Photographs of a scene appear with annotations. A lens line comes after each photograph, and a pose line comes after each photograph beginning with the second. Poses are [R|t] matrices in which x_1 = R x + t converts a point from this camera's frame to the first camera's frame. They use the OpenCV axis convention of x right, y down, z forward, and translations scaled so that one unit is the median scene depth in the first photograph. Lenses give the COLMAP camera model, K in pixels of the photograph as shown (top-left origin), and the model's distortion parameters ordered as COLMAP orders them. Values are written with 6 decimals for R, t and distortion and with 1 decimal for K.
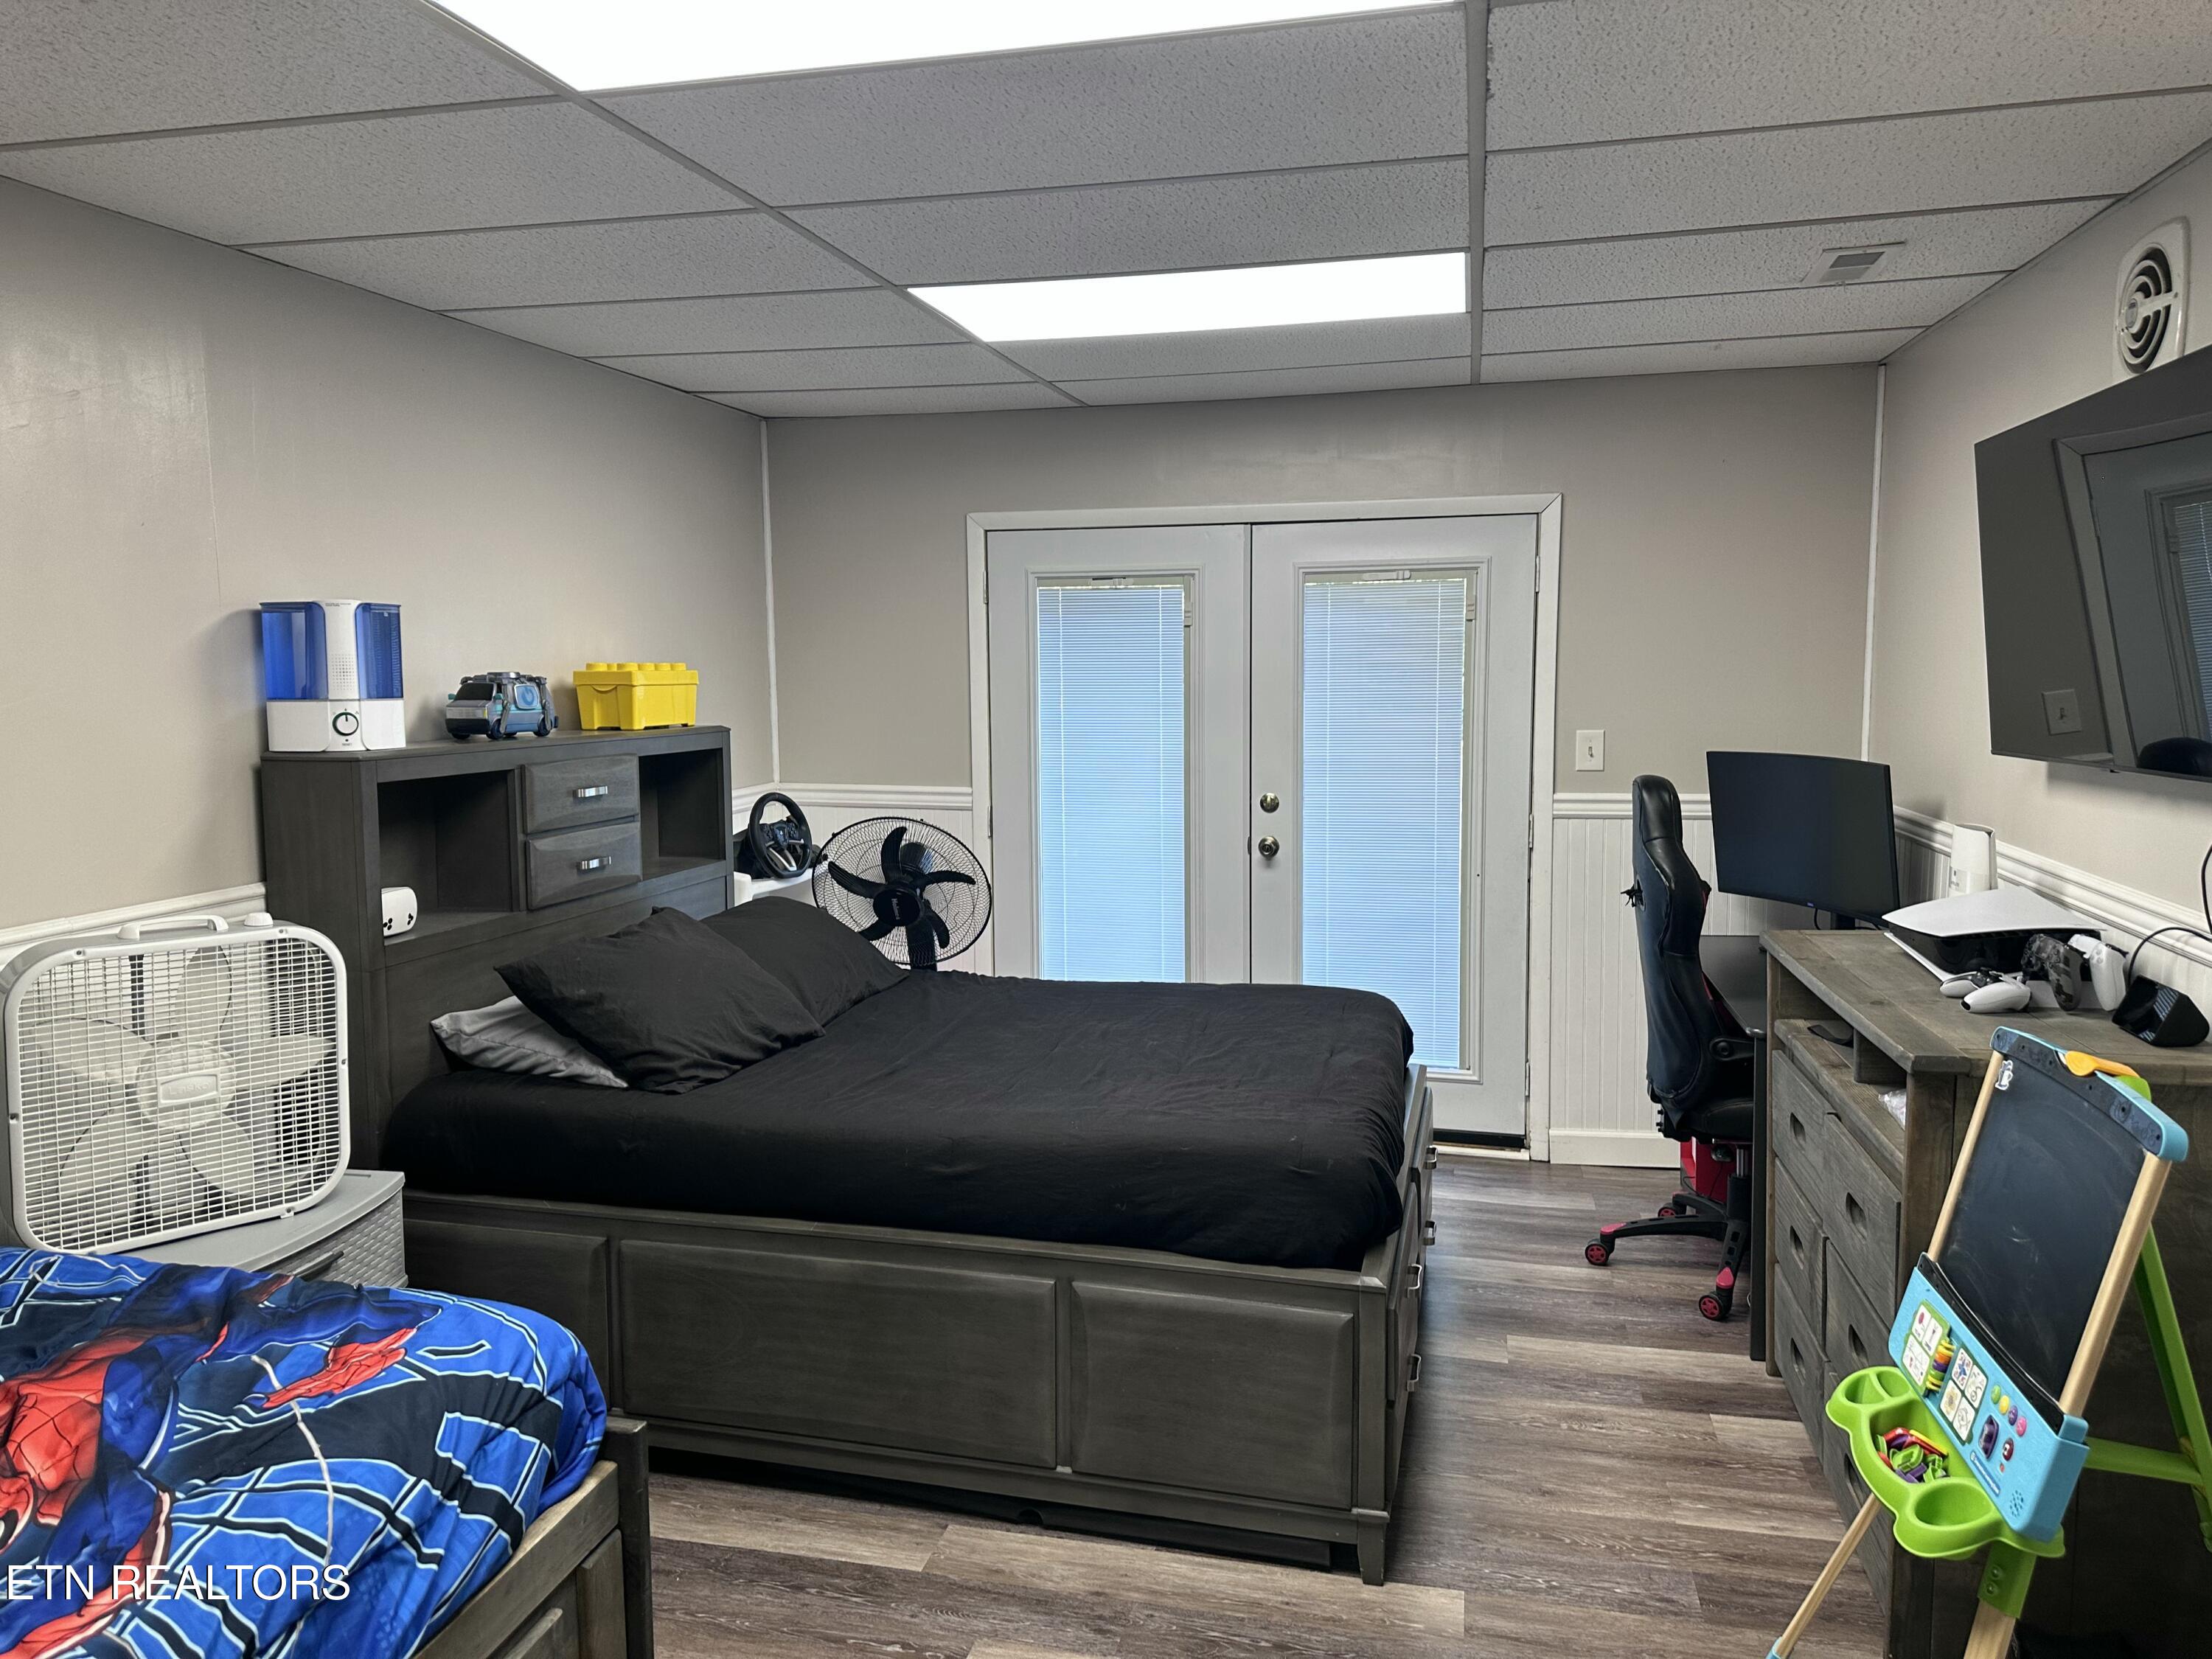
lens RADIAL K [[1577.8, 0, 1106.0], [0, 1577.8, 829.5], [0, 0, 1]] dist [0.145177, -0.188032]
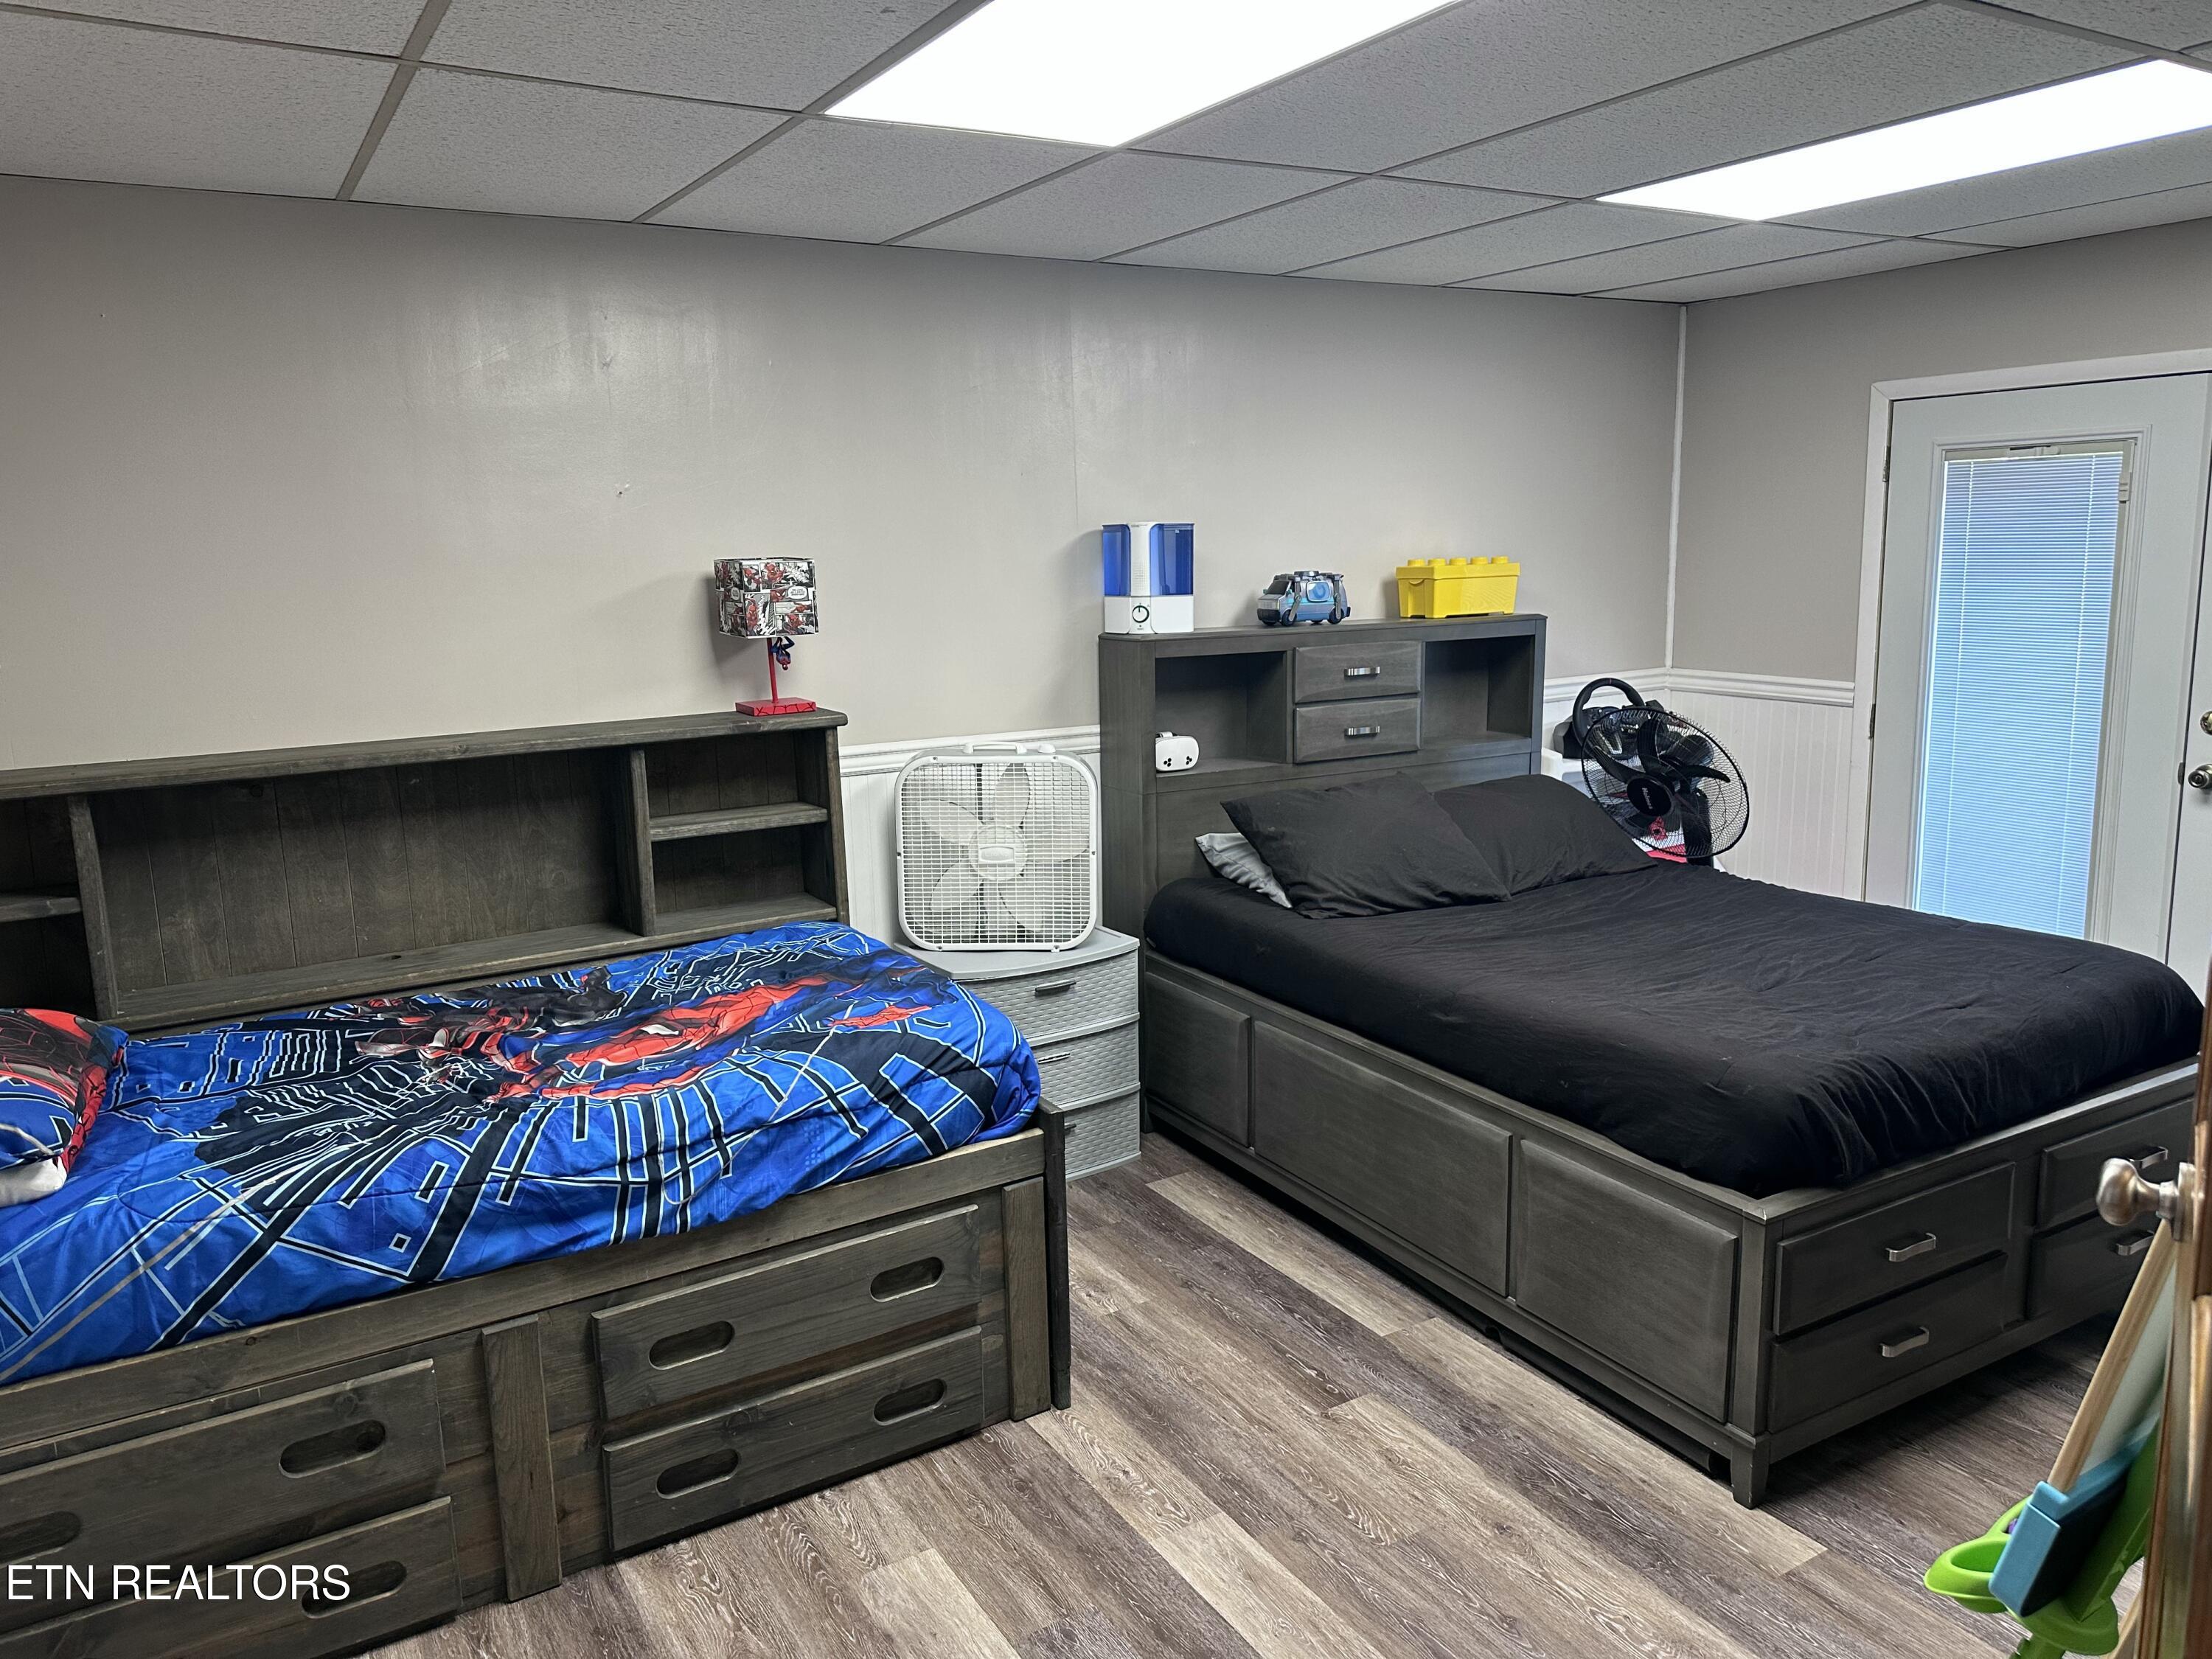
lens RADIAL K [[1577.8, 0, 1106.0], [0, 1577.8, 829.5], [0, 0, 1]] dist [0.145177, -0.188032]
pose [[0.697350, 0.119489, -0.706701, 0.488569], [-0.062353, 0.992381, 0.106263, -0.024323], [0.714014, -0.030038, 0.699487, 0.030541]]
